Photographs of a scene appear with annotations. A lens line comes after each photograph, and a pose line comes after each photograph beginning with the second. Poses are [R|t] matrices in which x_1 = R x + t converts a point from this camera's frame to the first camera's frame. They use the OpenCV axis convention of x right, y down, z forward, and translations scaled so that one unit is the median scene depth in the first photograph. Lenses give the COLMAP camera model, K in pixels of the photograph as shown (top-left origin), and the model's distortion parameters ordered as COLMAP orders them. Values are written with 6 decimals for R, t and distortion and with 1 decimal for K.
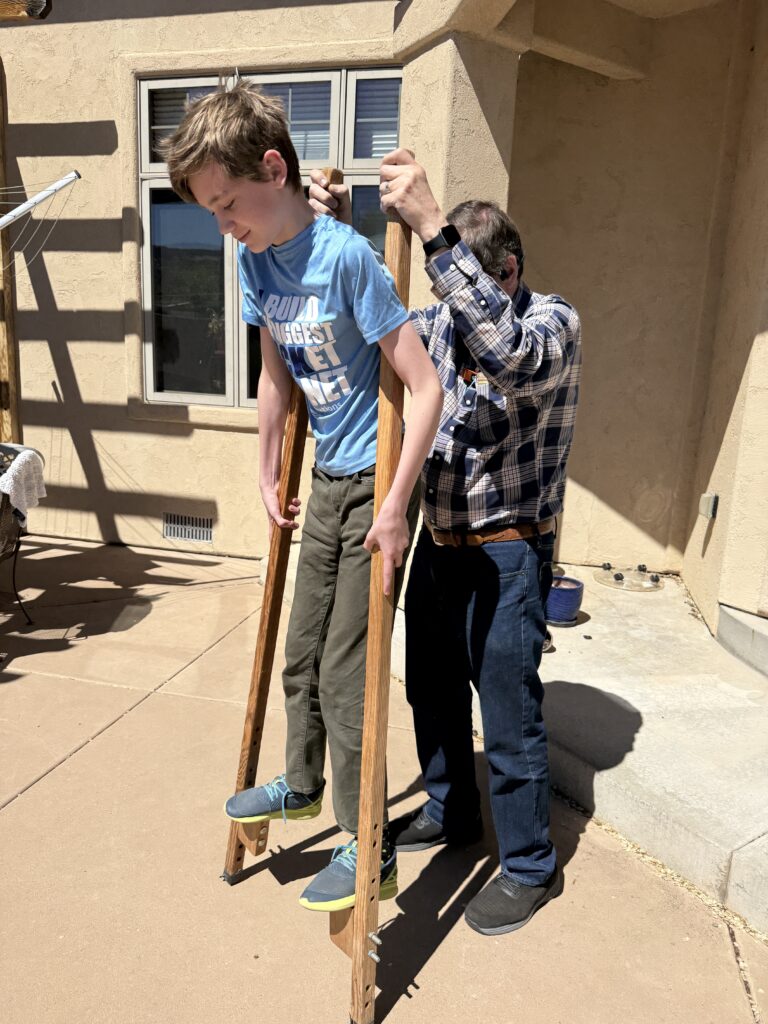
lens RADIAL K [[748.9, 0, 382.0], [0, 748.9, 507.6], [0, 0, 1]] dist [0.061101, -0.074329]
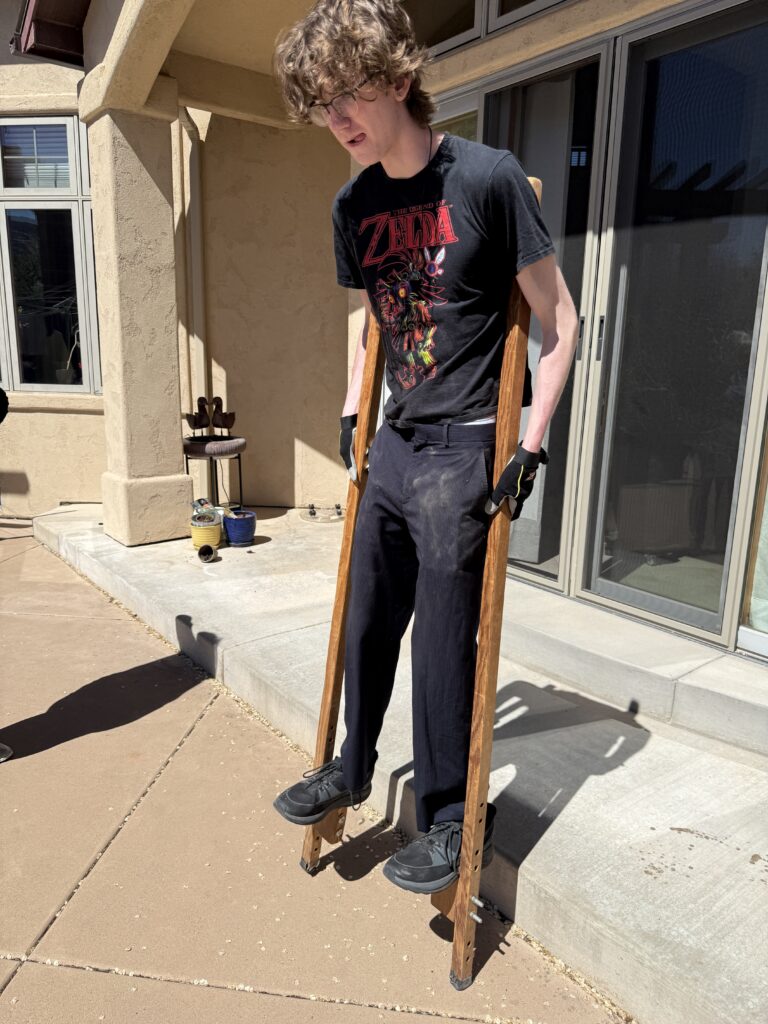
lens RADIAL K [[748.9, 0, 382.0], [0, 748.9, 507.6], [0, 0, 1]] dist [0.061101, -0.074329]
pose [[0.992997, -0.049014, 0.107490, 0.264020], [0.046312, 0.998549, 0.027489, 0.046753], [-0.108681, -0.022319, 0.993826, -0.278131]]
